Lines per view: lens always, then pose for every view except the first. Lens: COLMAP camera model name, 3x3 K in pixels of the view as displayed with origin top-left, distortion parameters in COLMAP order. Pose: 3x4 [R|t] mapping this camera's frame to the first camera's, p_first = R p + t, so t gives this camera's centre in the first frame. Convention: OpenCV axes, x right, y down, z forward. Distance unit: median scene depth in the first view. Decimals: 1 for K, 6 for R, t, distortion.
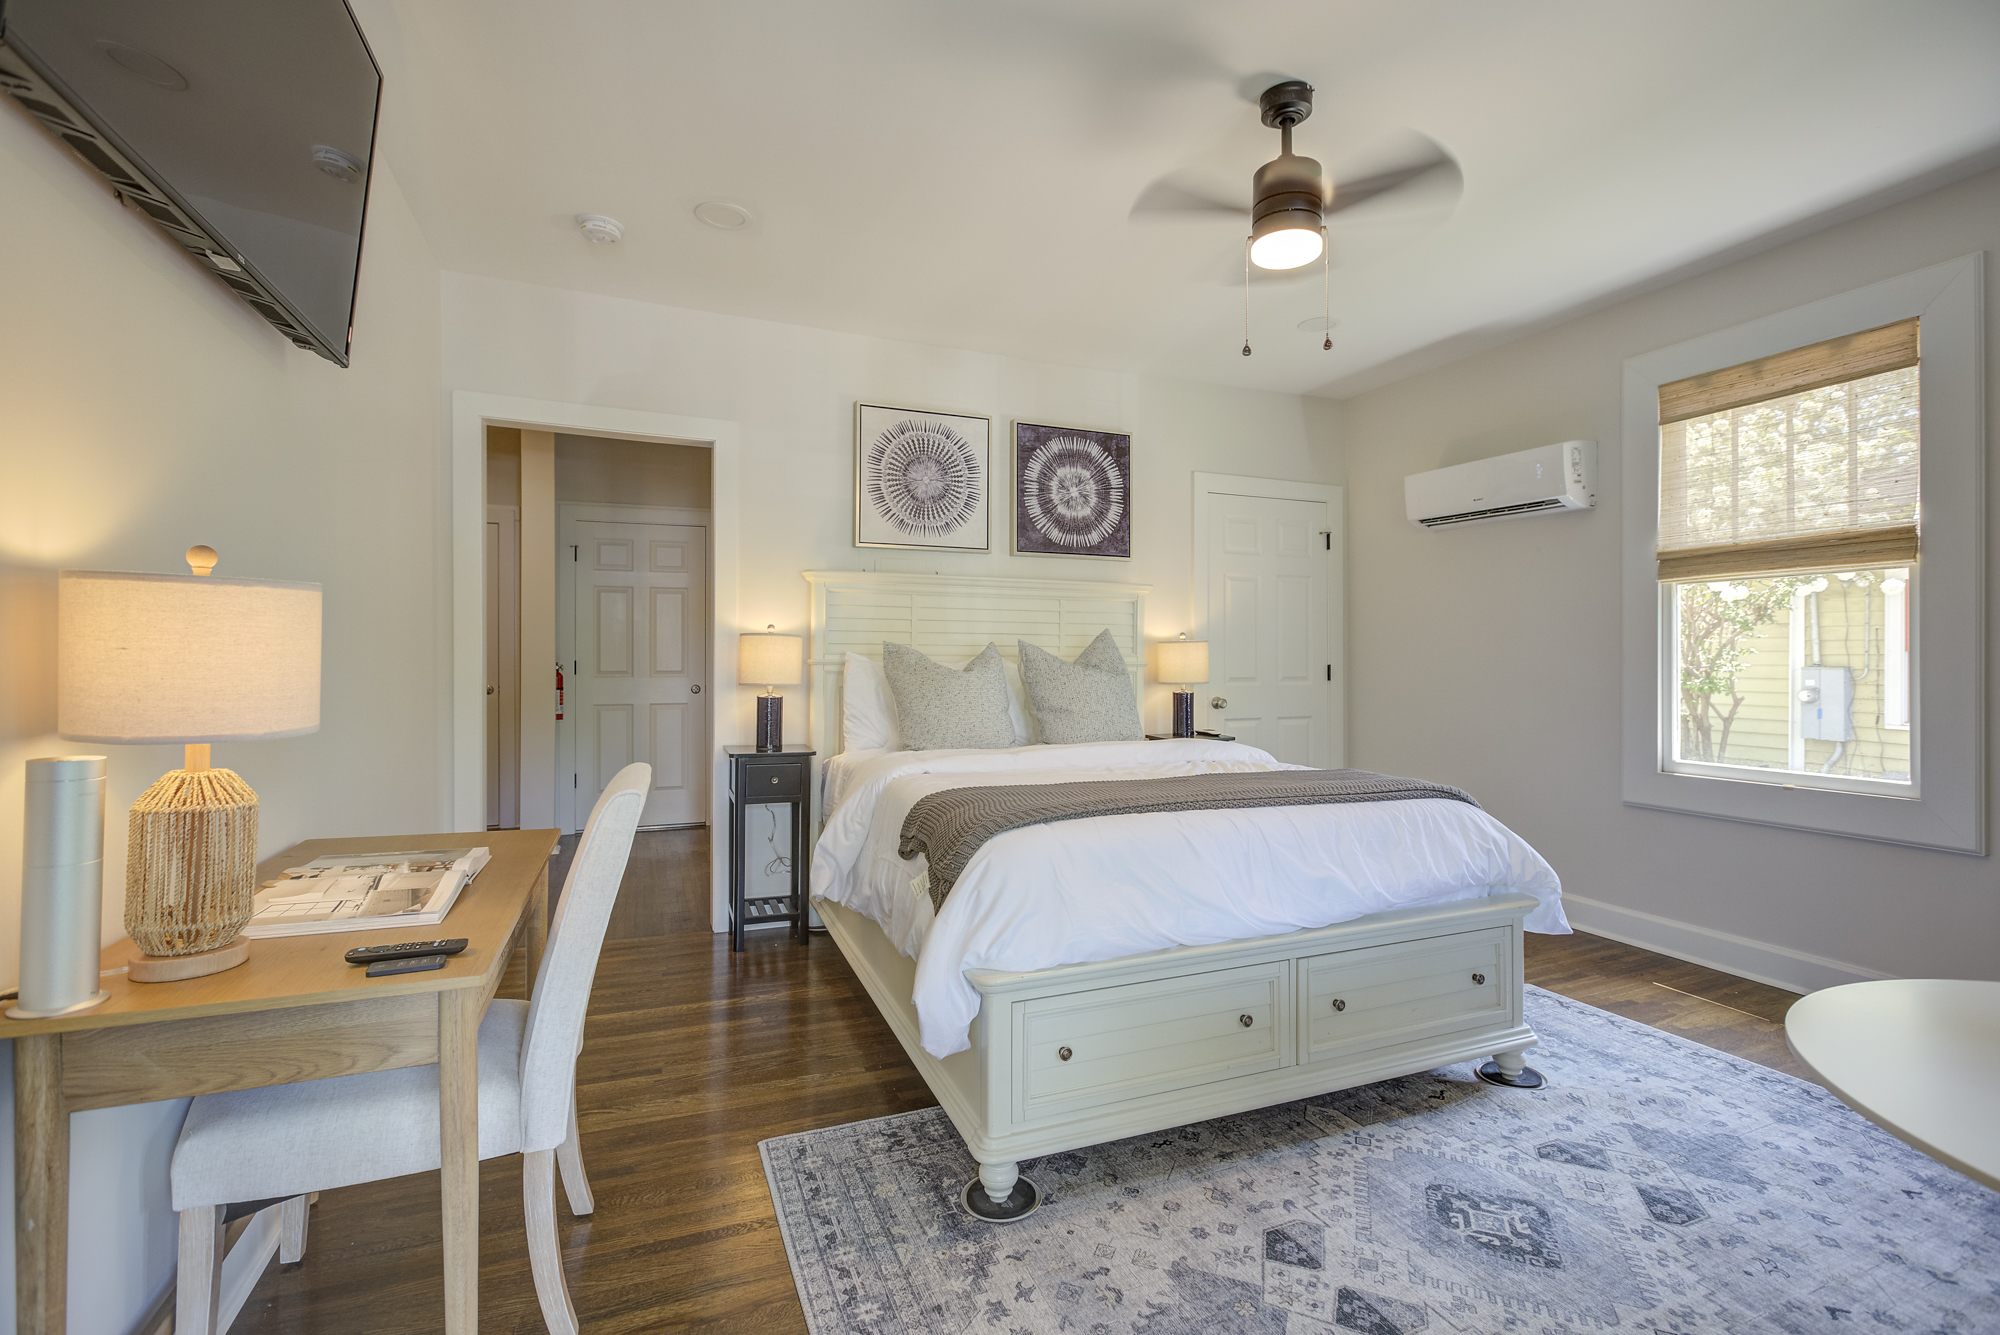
lens RADIAL K [[897.5, 0, 993.9], [0, 897.5, 653.1], [0, 0, 1]] dist [-0.002256, 0.001735]
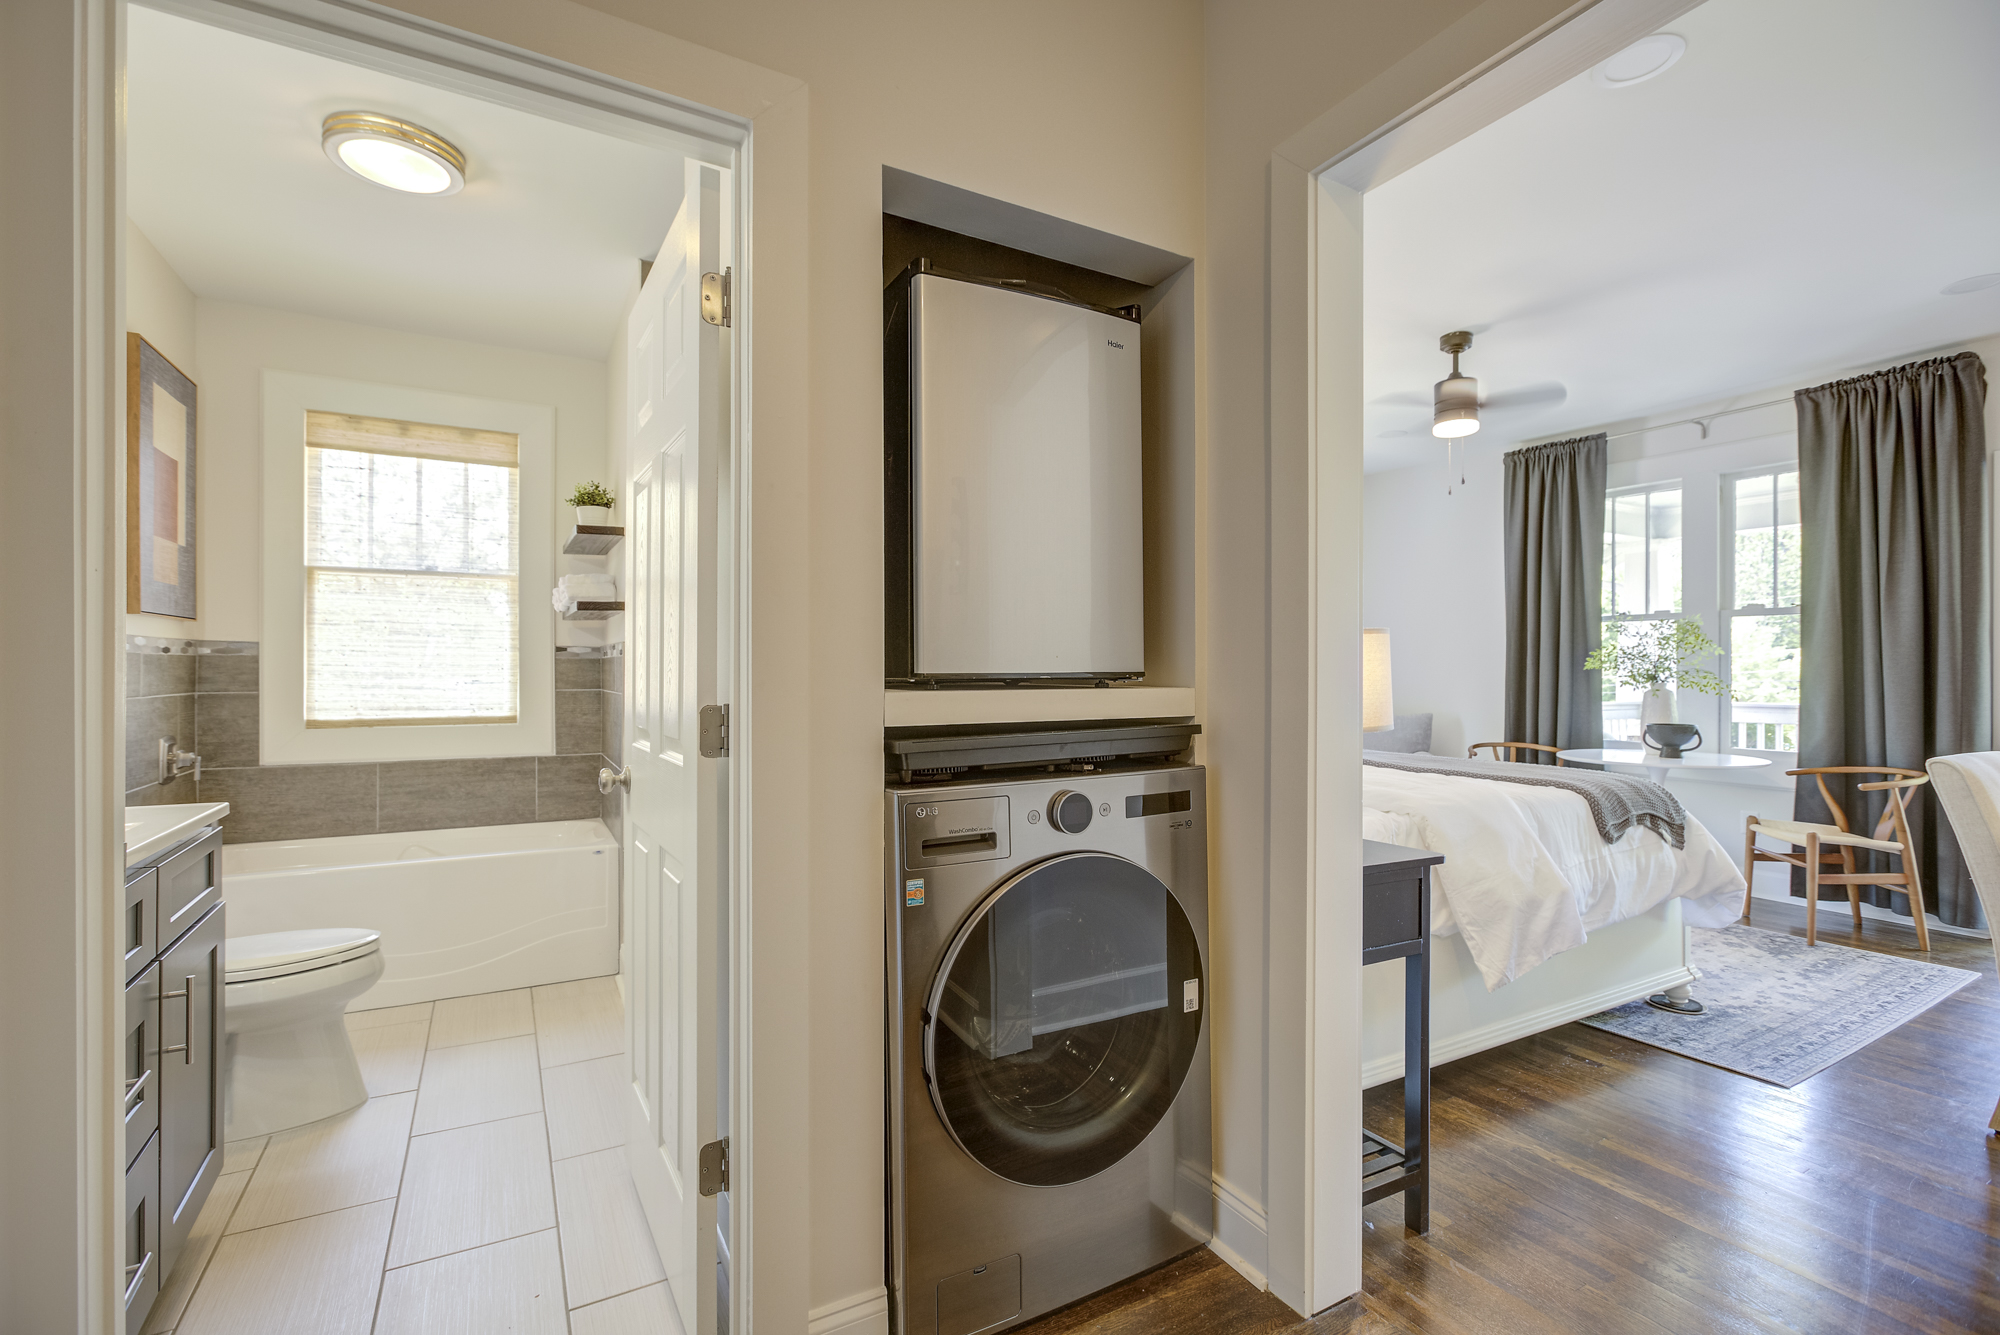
lens RADIAL K [[897.5, 0, 991.5], [0, 897.5, 670.5], [0, 0, 1]] dist [-0.002256, 0.001735]
pose [[-0.130516, -0.002036, 0.991444, -0.666666], [-0.000398, 0.999998, 0.002001, -0.000038], [-0.991446, -0.000134, -0.130517, 1.130699]]
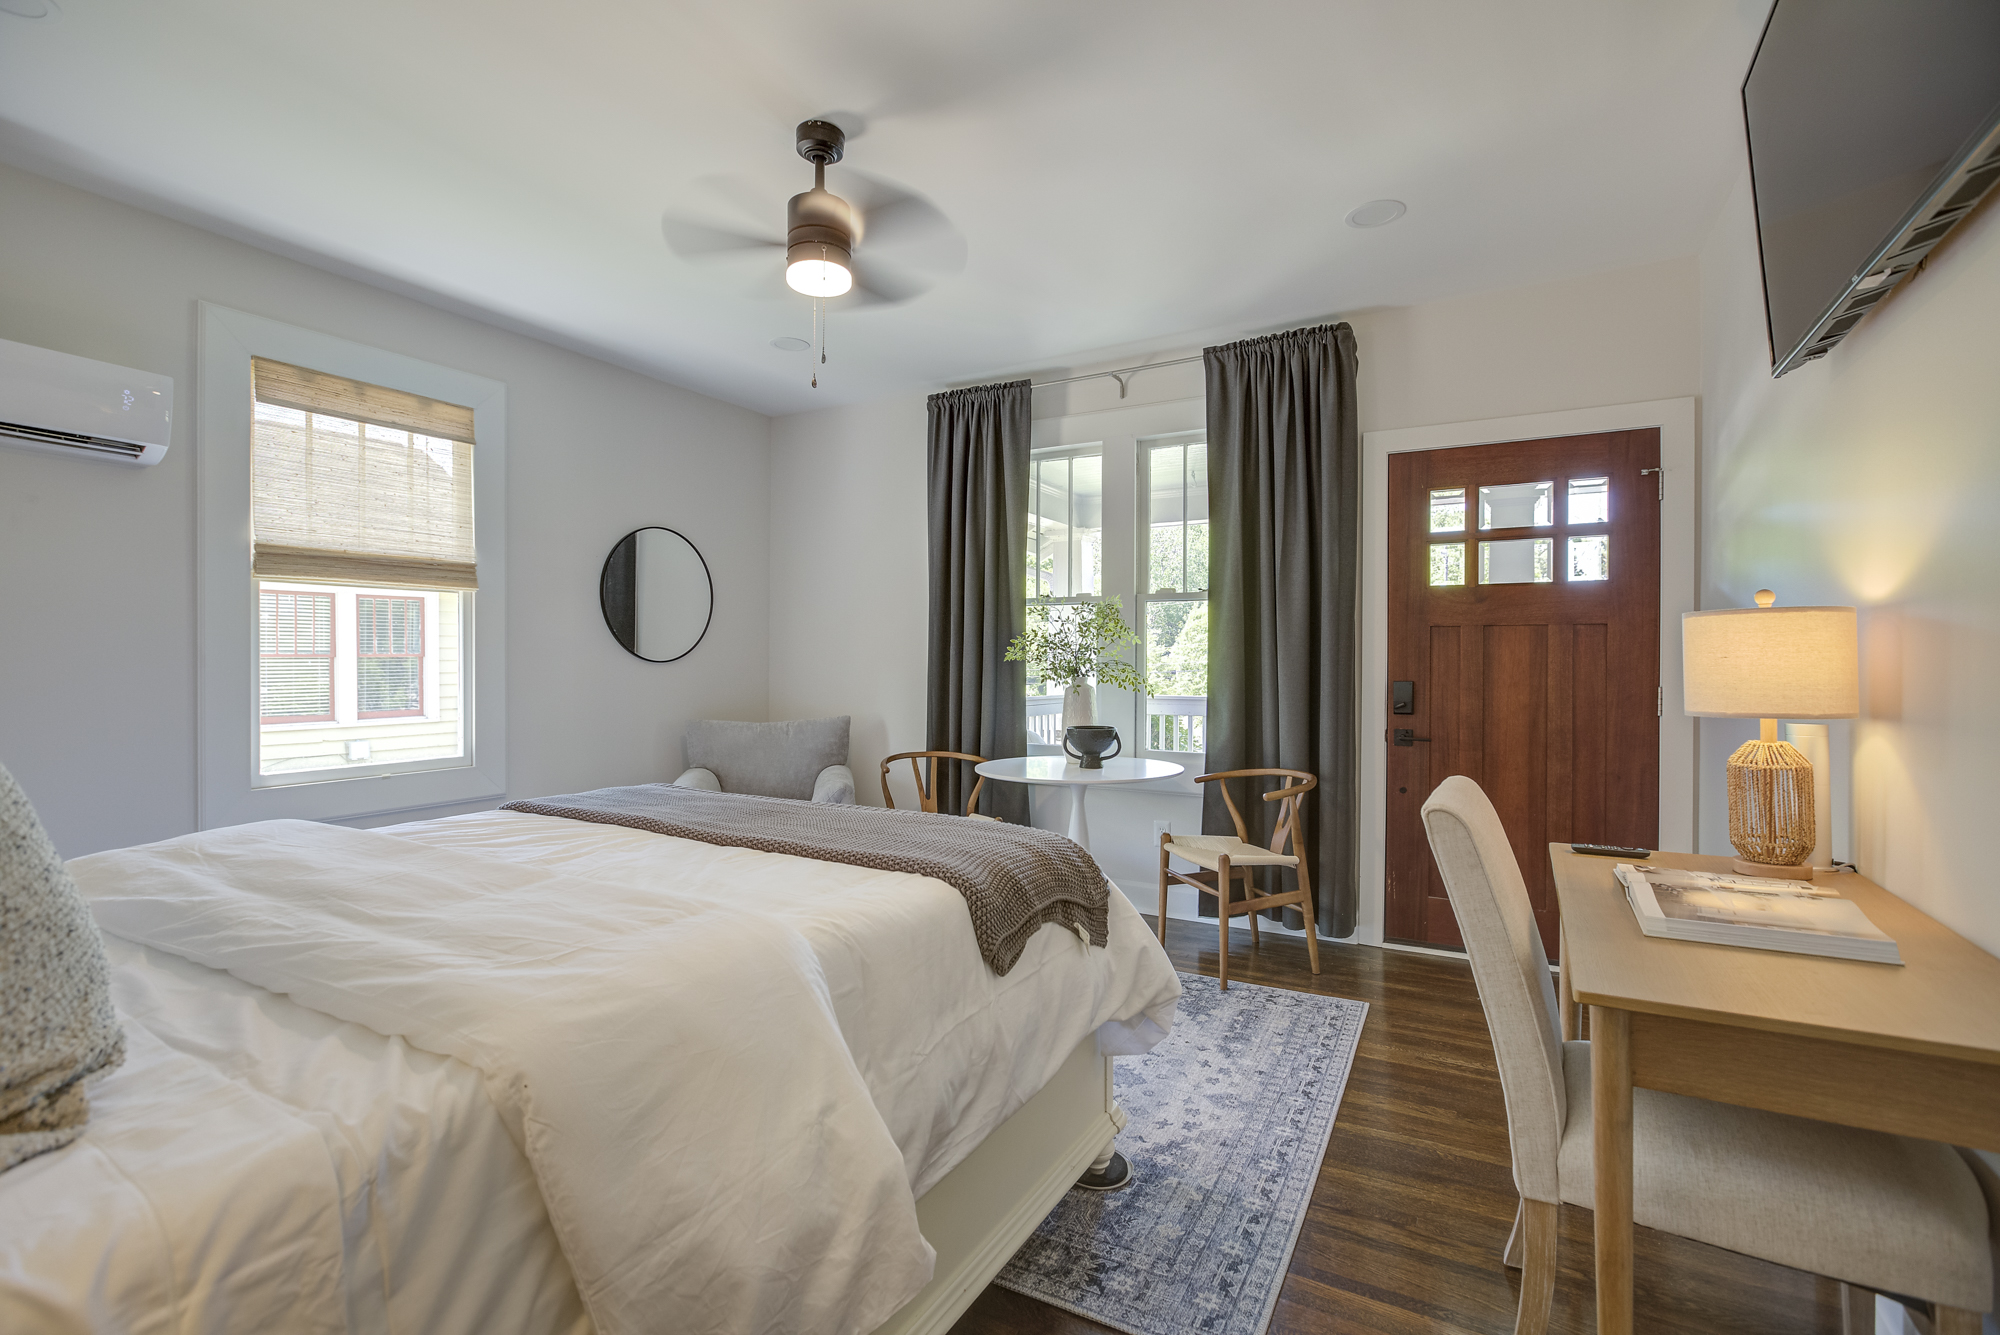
lens RADIAL K [[897.5, 0, 1005.3], [0, 897.5, 665.6], [0, 0, 1]] dist [-0.002256, 0.001735]
pose [[-0.631420, -0.005141, 0.775424, -0.347624], [-0.004648, 0.999985, 0.002845, 0.002717], [-0.775427, -0.001808, -0.631434, 0.814948]]
